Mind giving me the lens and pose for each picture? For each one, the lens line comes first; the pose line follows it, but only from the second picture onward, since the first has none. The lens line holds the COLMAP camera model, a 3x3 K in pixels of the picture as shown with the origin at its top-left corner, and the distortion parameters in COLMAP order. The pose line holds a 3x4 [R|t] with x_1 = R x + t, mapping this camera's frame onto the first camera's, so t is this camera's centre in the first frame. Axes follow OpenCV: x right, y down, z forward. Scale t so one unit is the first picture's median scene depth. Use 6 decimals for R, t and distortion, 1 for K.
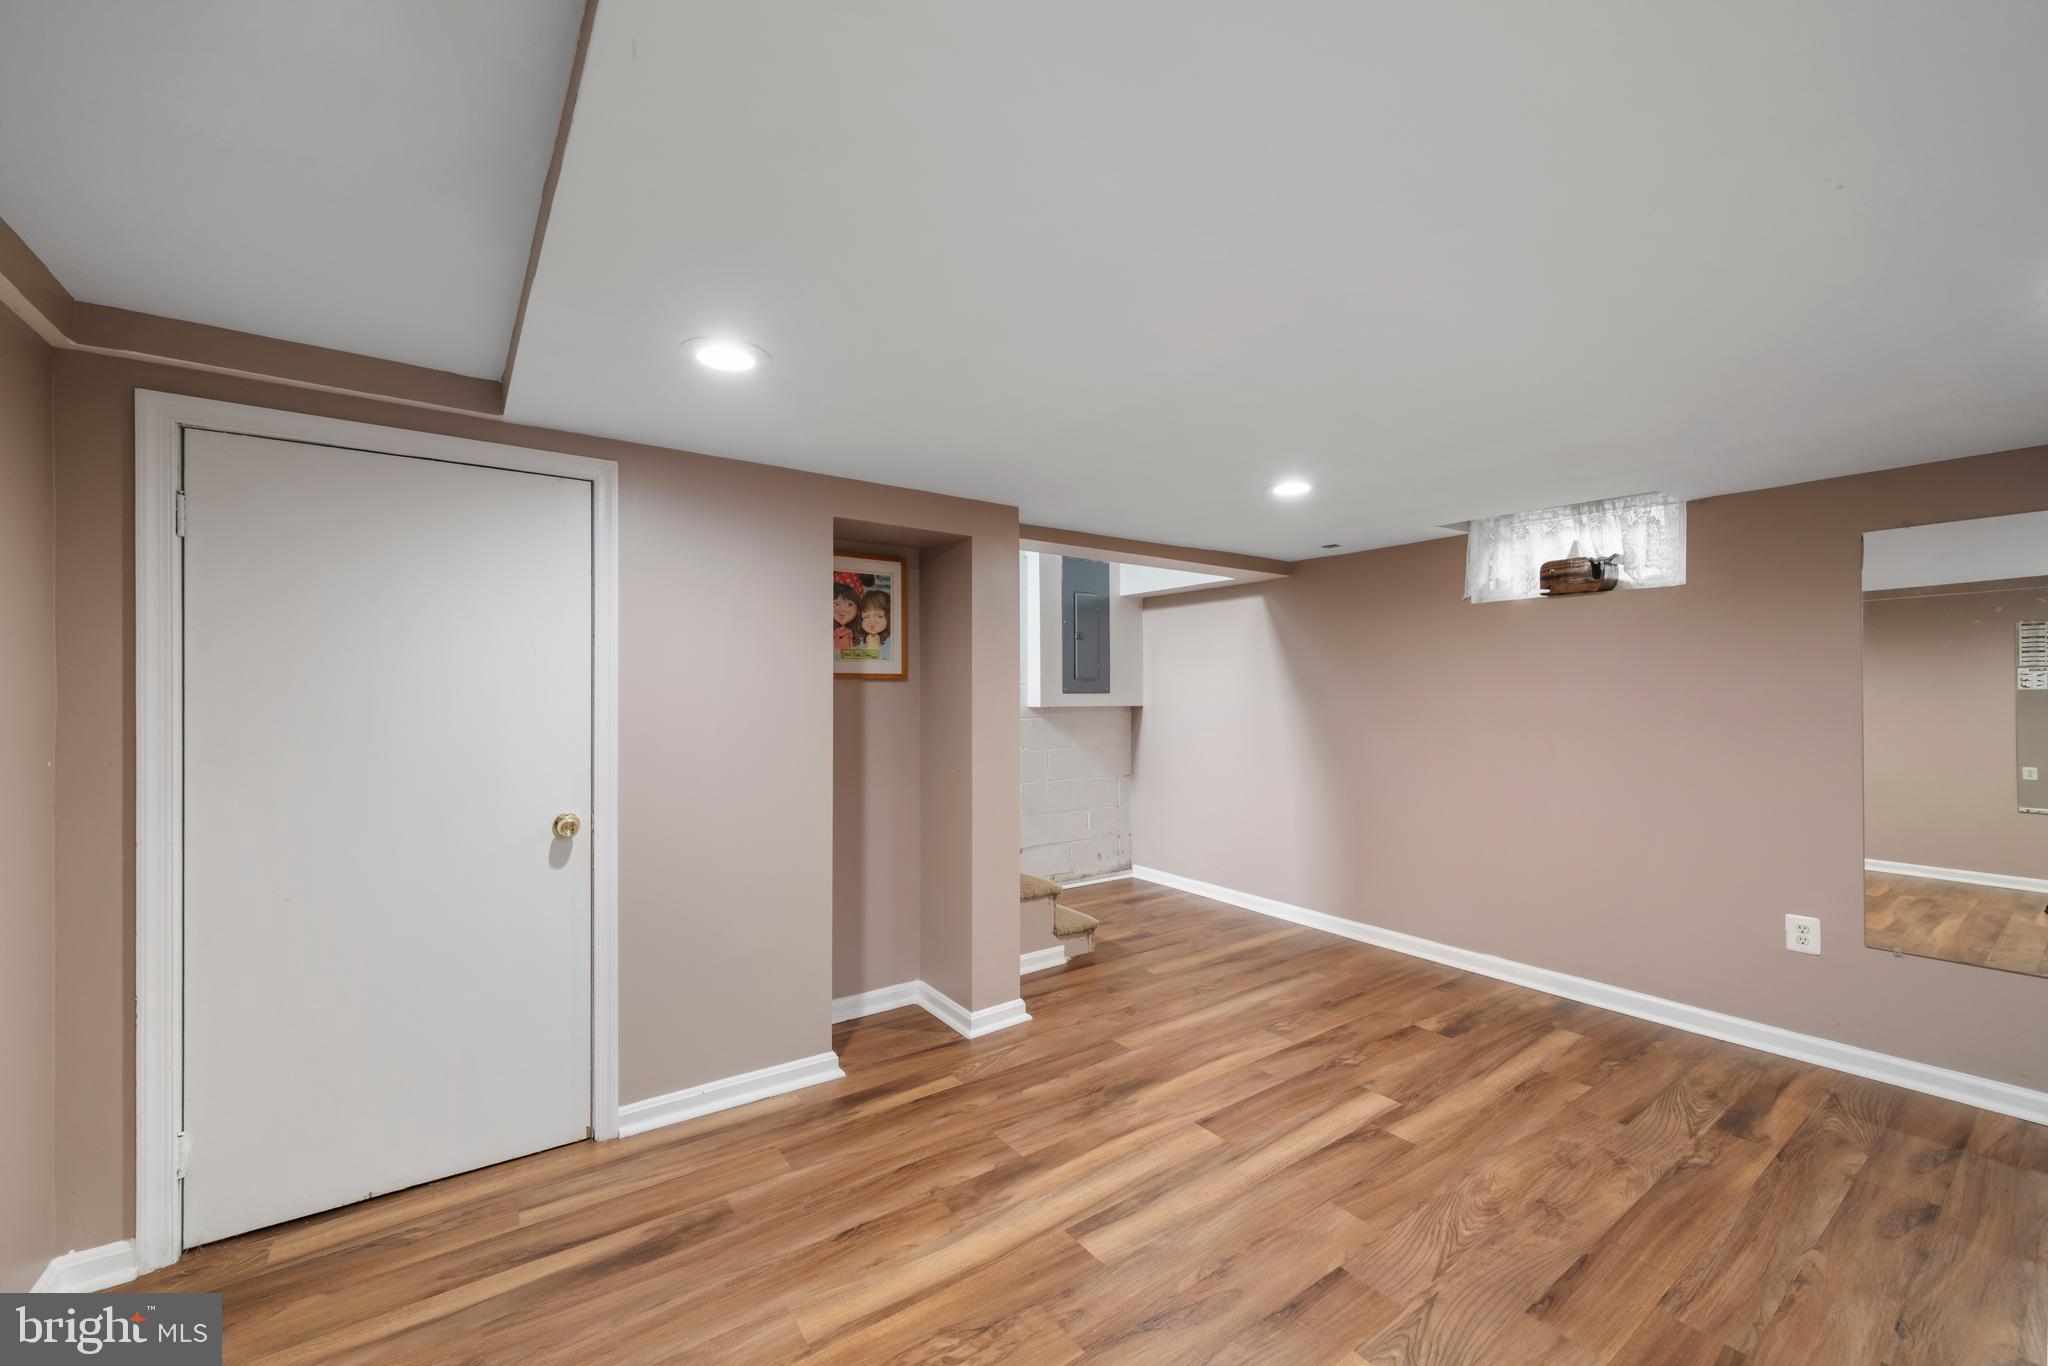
lens RADIAL K [[817.7, 0, 1022.0], [0, 817.7, 688.0], [0, 0, 1]] dist [0.001904, -0.000377]
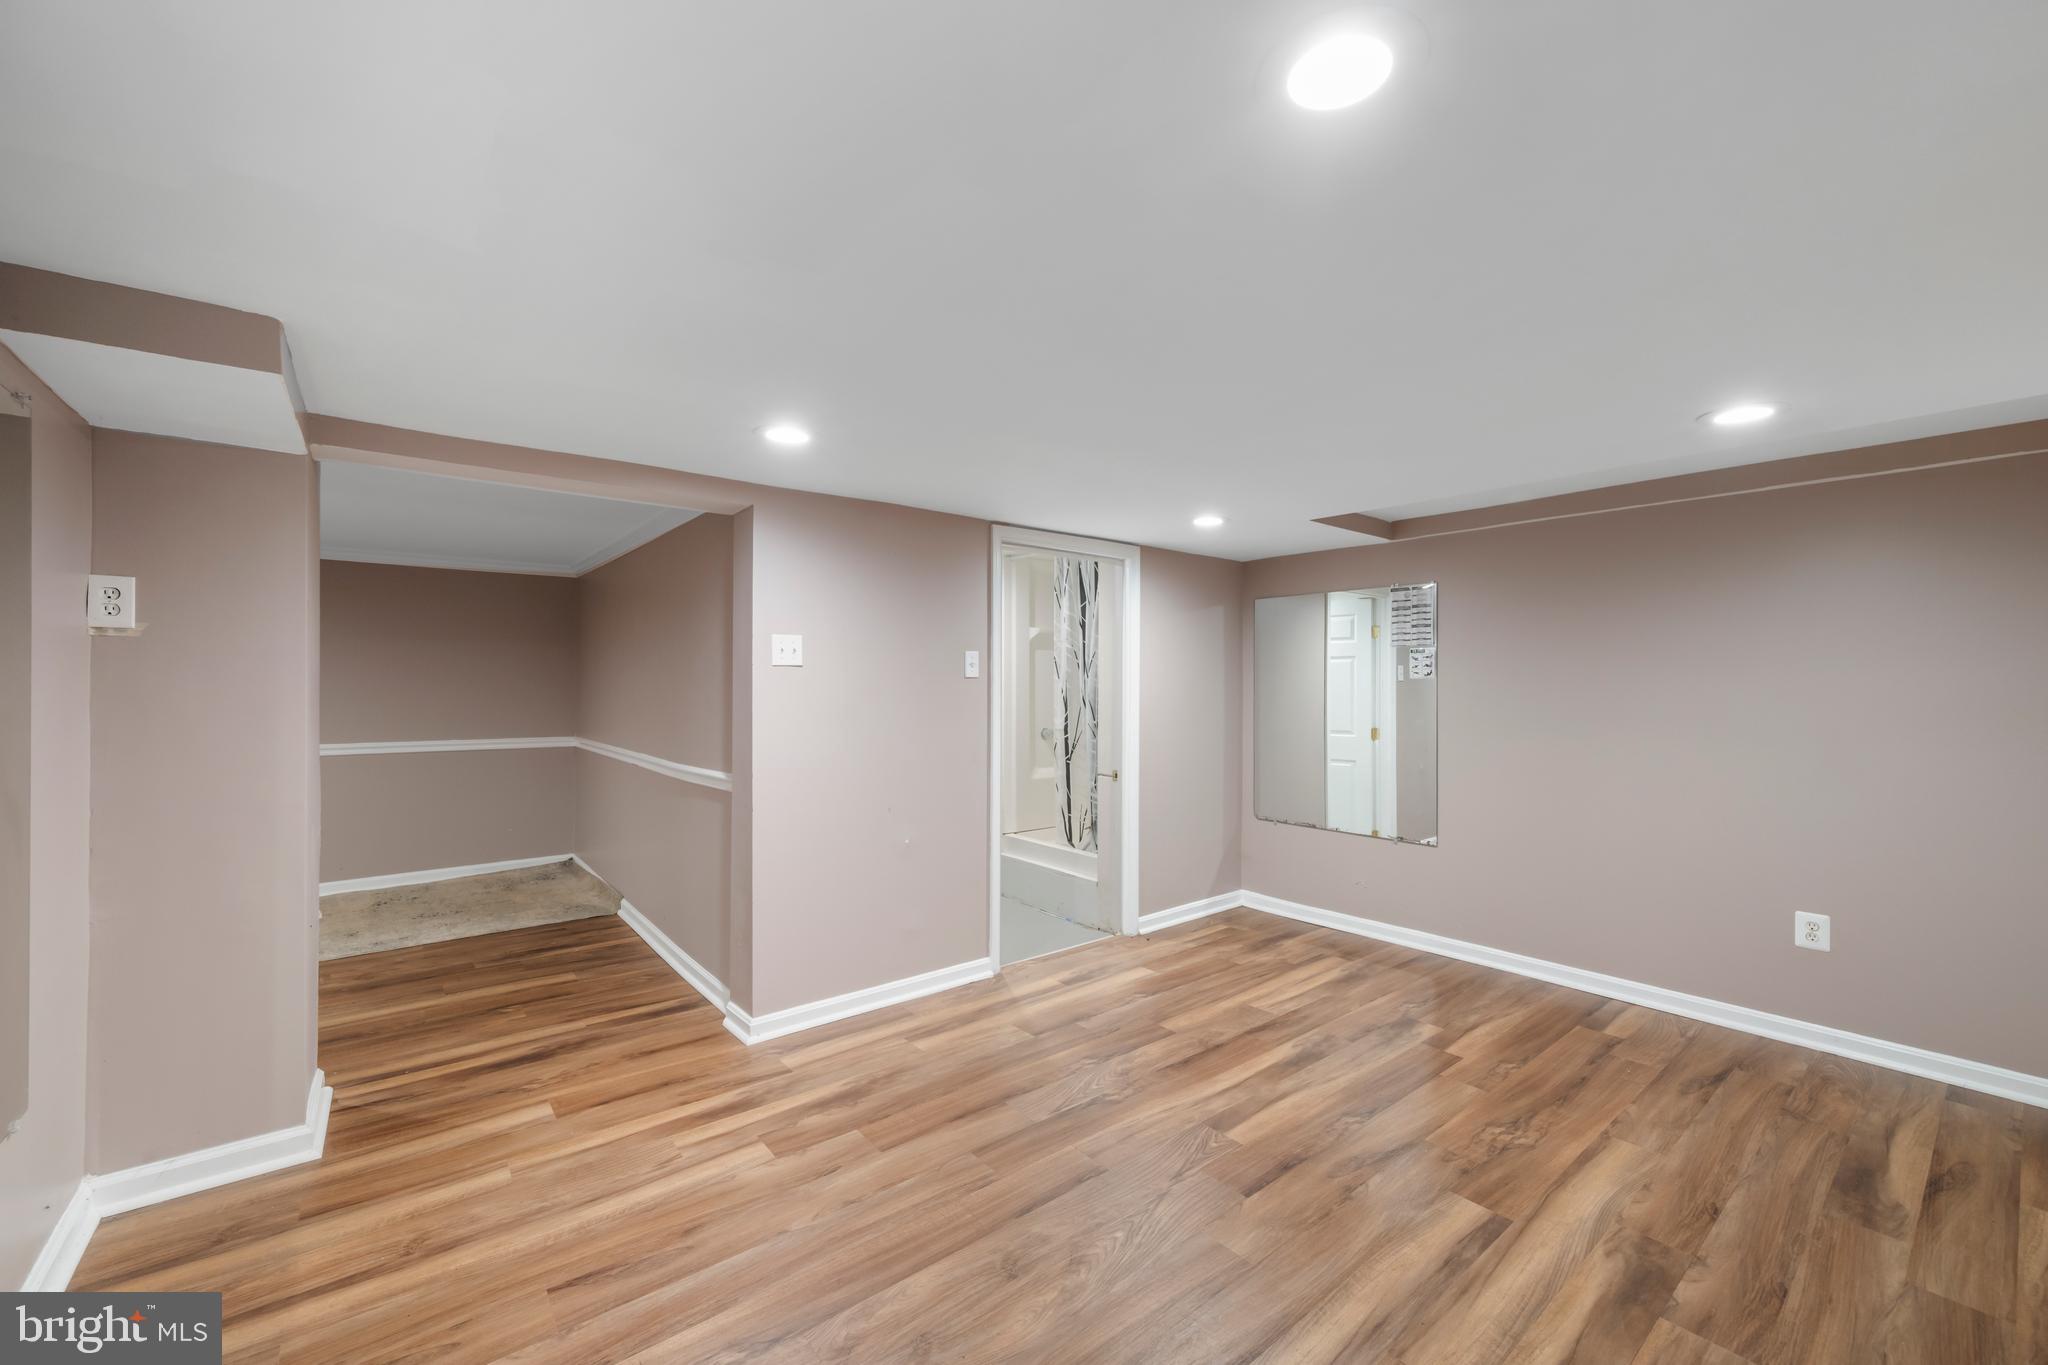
lens RADIAL K [[802.5, 0, 1024.0], [0, 802.5, 682.5], [0, 0, 1]] dist [0.001136, -0.000078]
pose [[-0.998811, -0.003763, -0.048595, 0.536491], [-0.003121, 0.999907, -0.013271, 0.010379], [0.048641, -0.013104, -0.998730, 1.497065]]
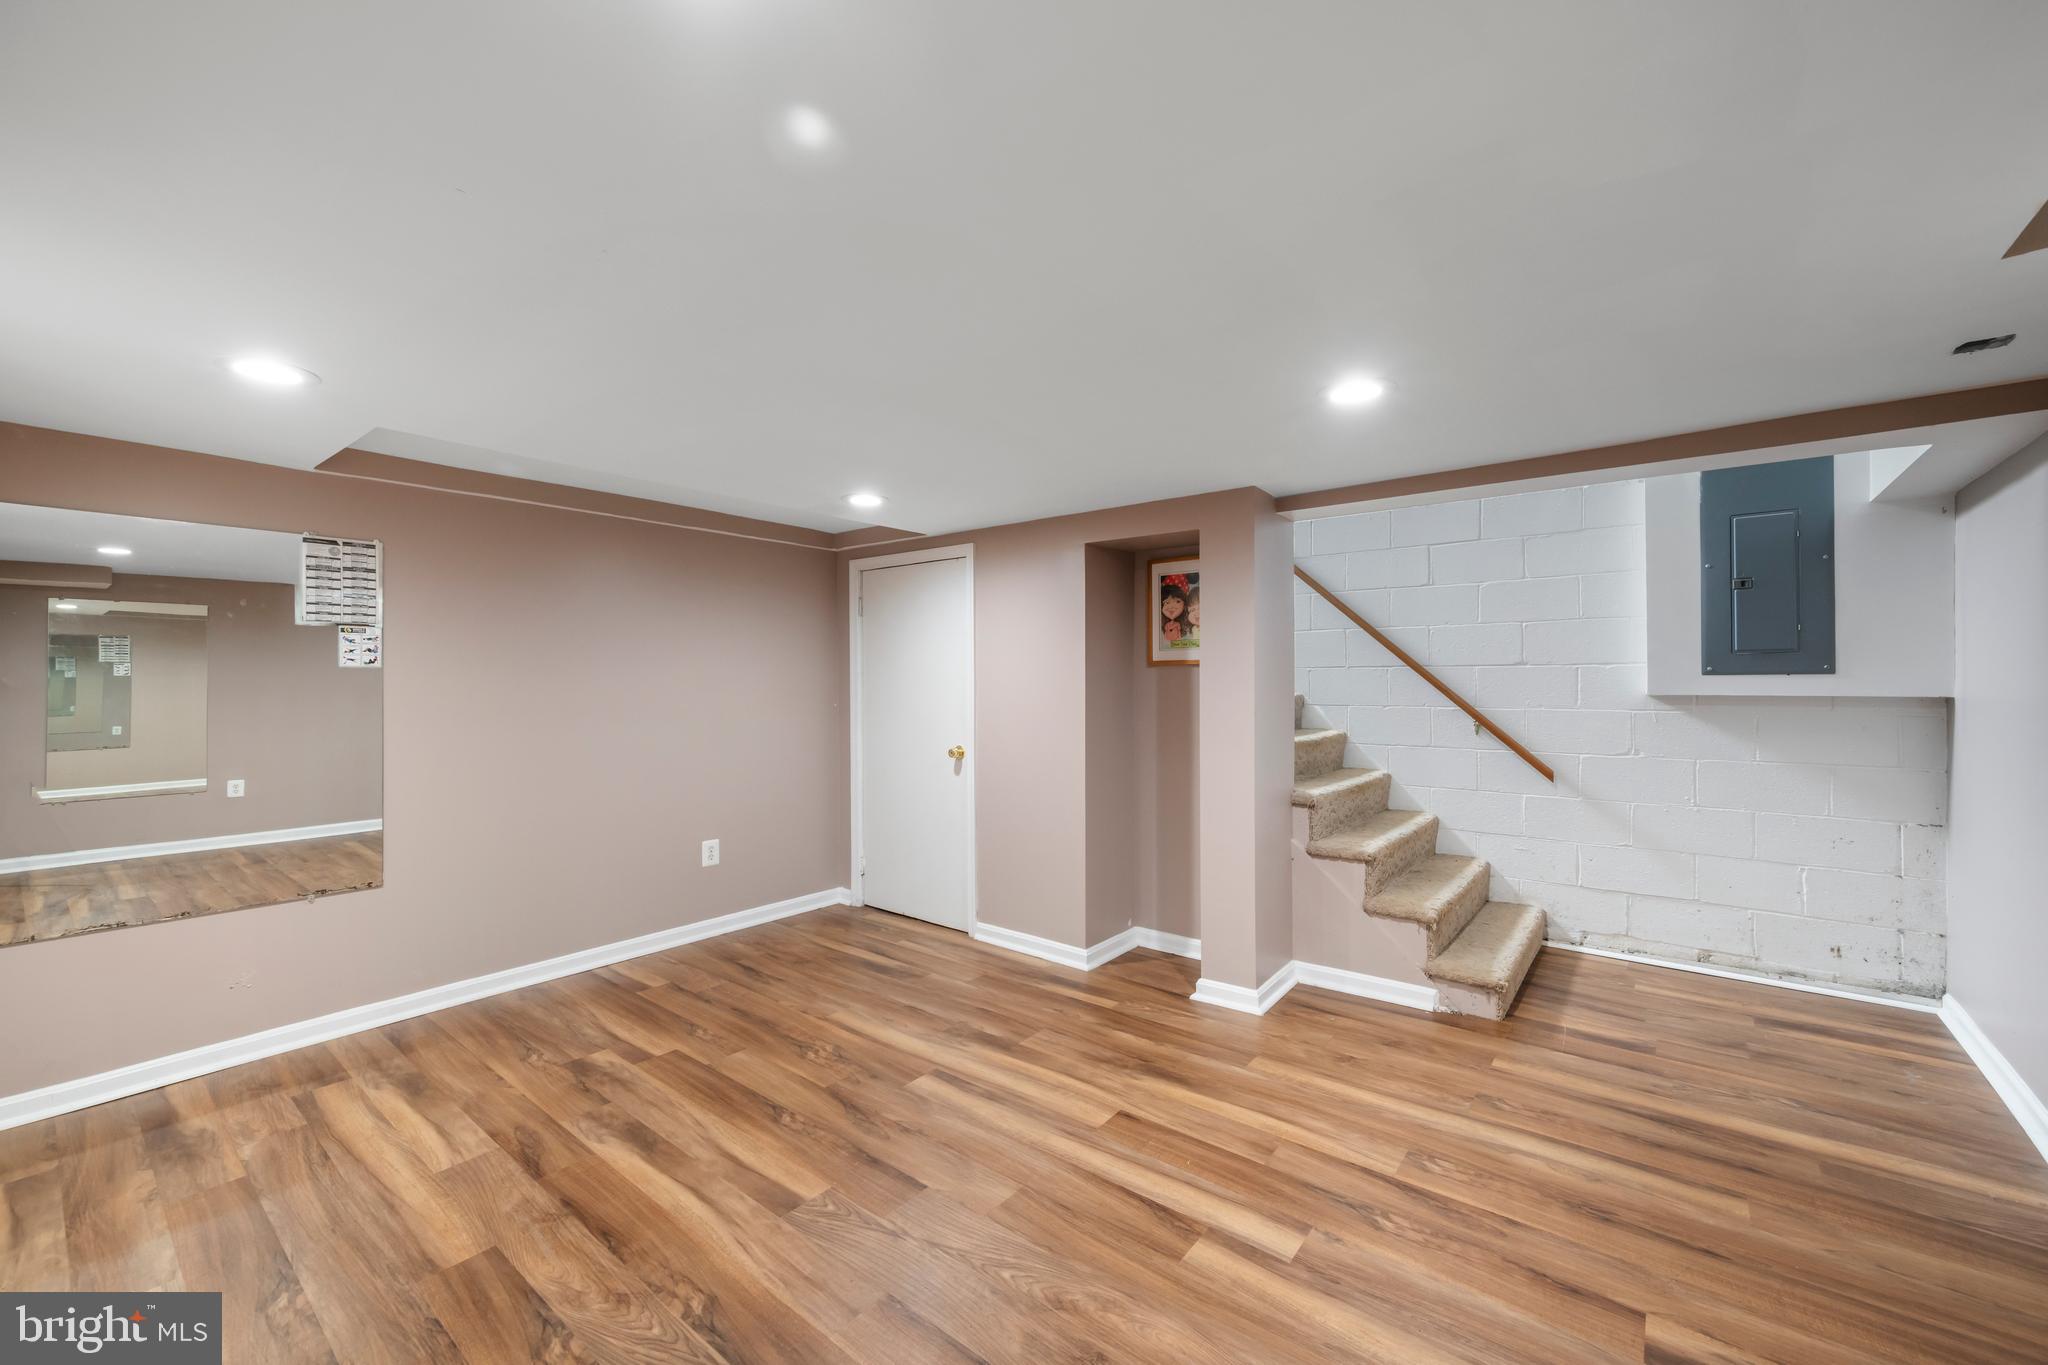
lens RADIAL K [[817.7, 0, 1022.0], [0, 817.7, 687.5], [0, 0, 1]] dist [0.001904, -0.000377]
pose [[0.258014, 0.007554, -0.966112, 1.074510], [0.011574, 0.999874, 0.010909, 0.006524], [0.966072, -0.013997, 0.257894, 0.603124]]
